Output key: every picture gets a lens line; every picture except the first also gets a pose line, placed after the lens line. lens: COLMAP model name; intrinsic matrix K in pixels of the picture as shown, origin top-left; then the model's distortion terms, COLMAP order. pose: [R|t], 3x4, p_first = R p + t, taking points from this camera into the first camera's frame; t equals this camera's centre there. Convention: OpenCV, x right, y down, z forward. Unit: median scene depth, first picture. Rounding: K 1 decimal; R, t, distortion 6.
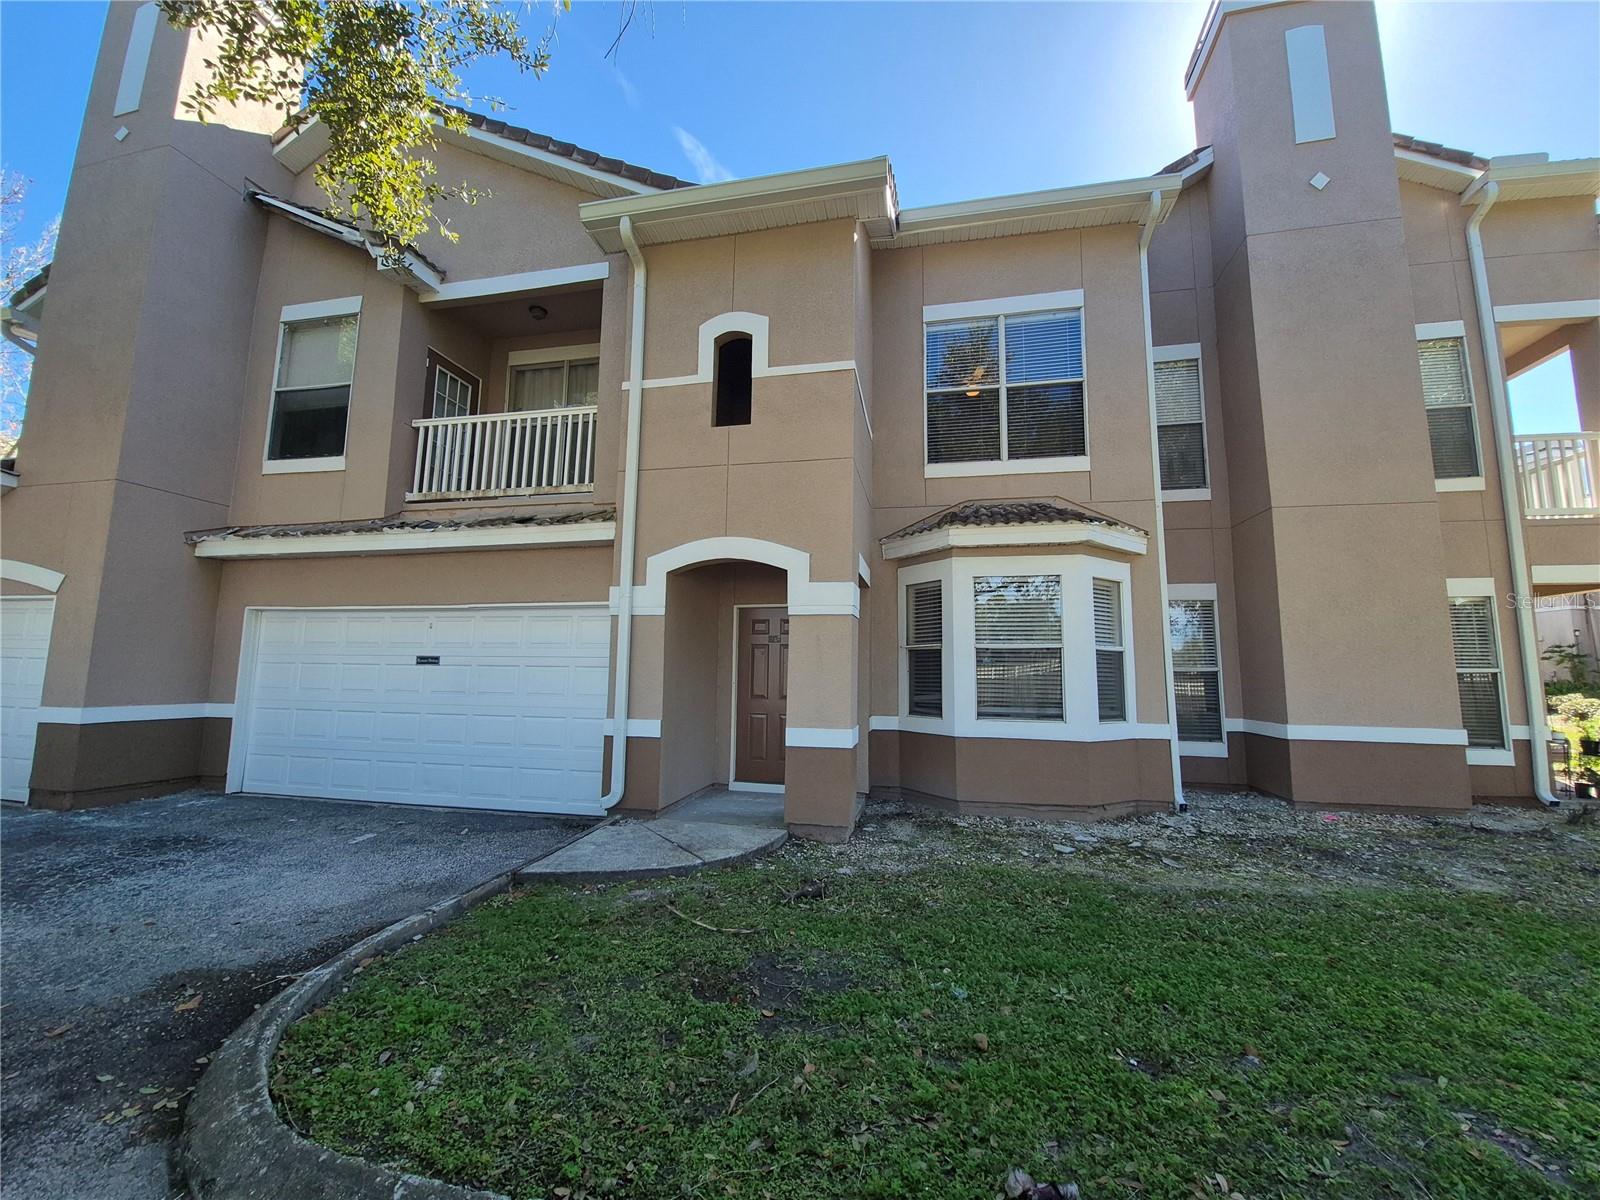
lens RADIAL K [[624.8, 0, 796.1], [0, 624.8, 597.3], [0, 0, 1]] dist [0.006832, -0.003421]
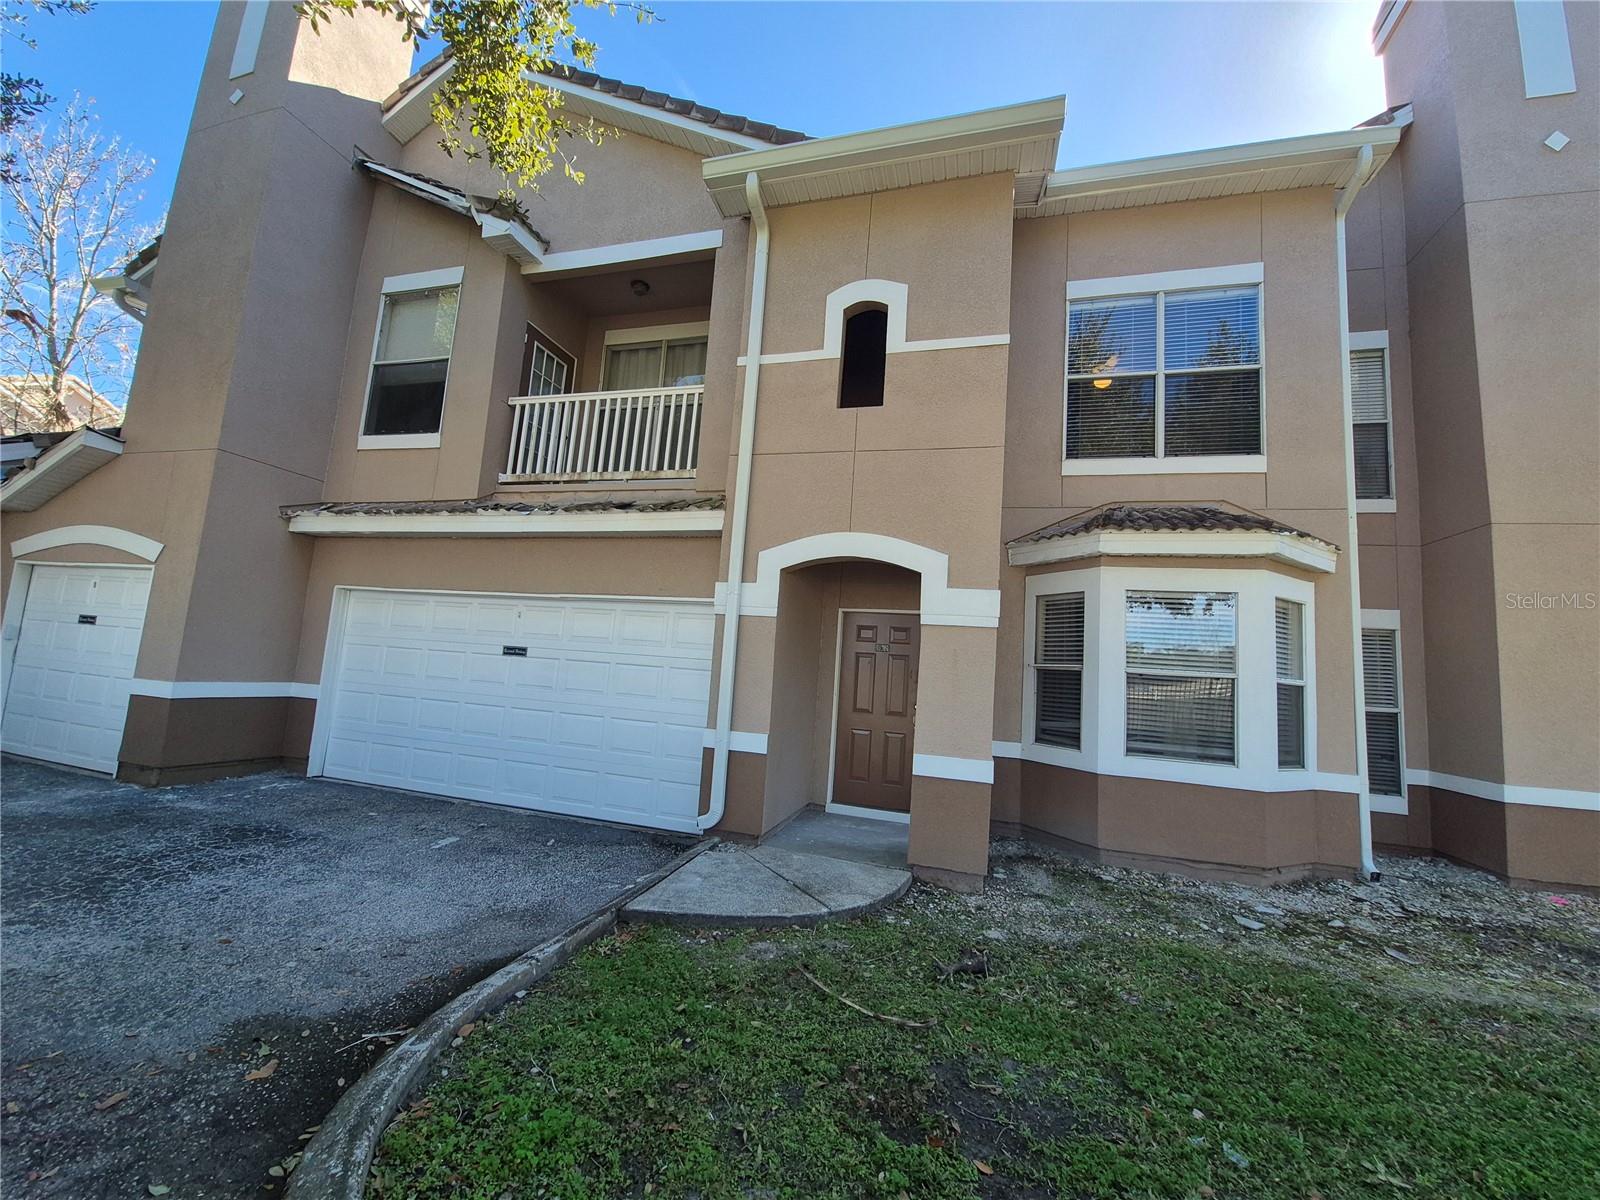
lens RADIAL K [[624.8, 0, 797.0], [0, 624.8, 597.7], [0, 0, 1]] dist [0.006832, -0.003421]
pose [[0.995867, 0.047641, -0.077326, -0.104801], [-0.047681, 0.998862, 0.001326, -0.001506], [0.077301, 0.002366, 0.997005, 0.103262]]
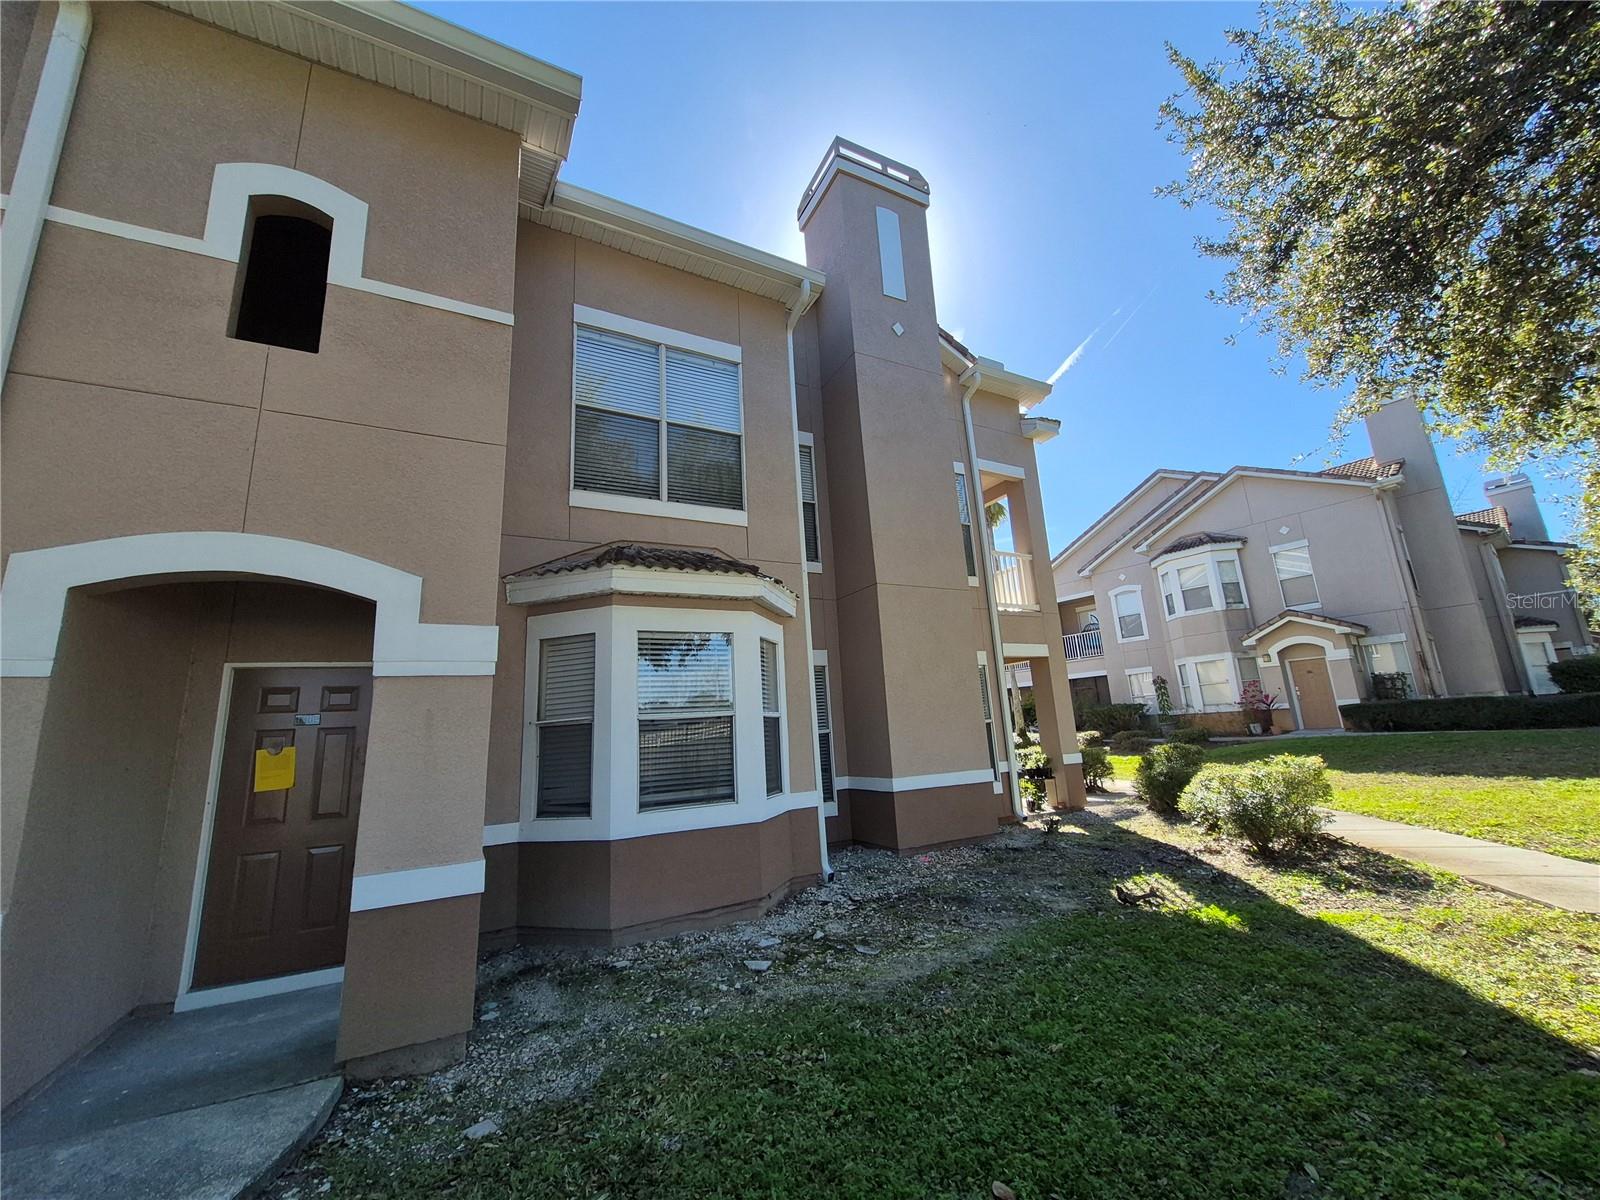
lens RADIAL K [[624.8, 0, 798.4], [0, 624.8, 598.1], [0, 0, 1]] dist [0.006832, -0.003421]
pose [[0.766829, 0.082117, 0.636577, -0.076965], [-0.010821, 0.993295, -0.115098, 0.016203], [-0.641760, 0.081372, 0.762576, 0.252704]]
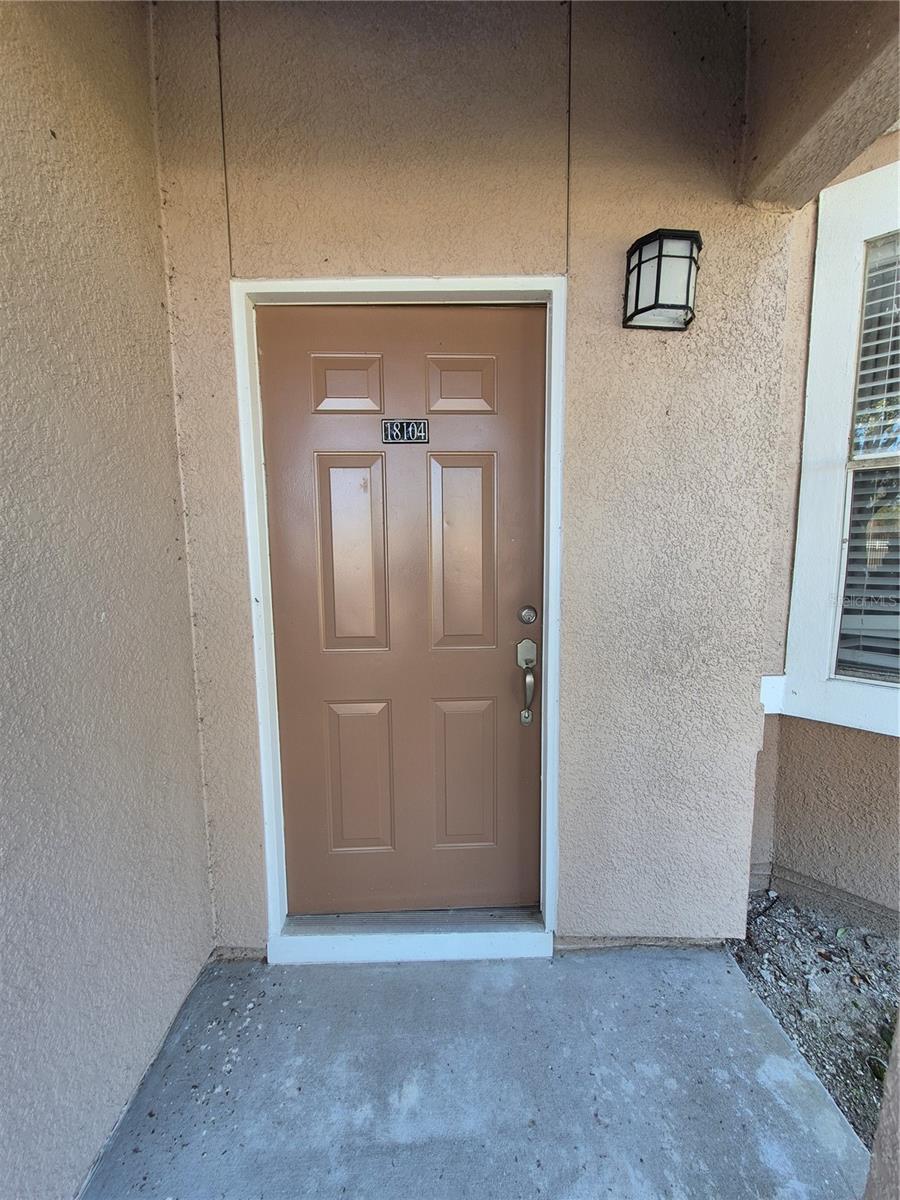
lens RADIAL K [[468.6, 0, 449.2], [0, 468.6, 597.9], [0, 0, 1]] dist [0.006832, -0.003421]
pose [[0.972796, -0.049975, 0.226210, -0.075424], [-0.005279, 0.971419, 0.237311, 0.101441], [-0.231604, -0.232049, 0.944729, 0.907493]]
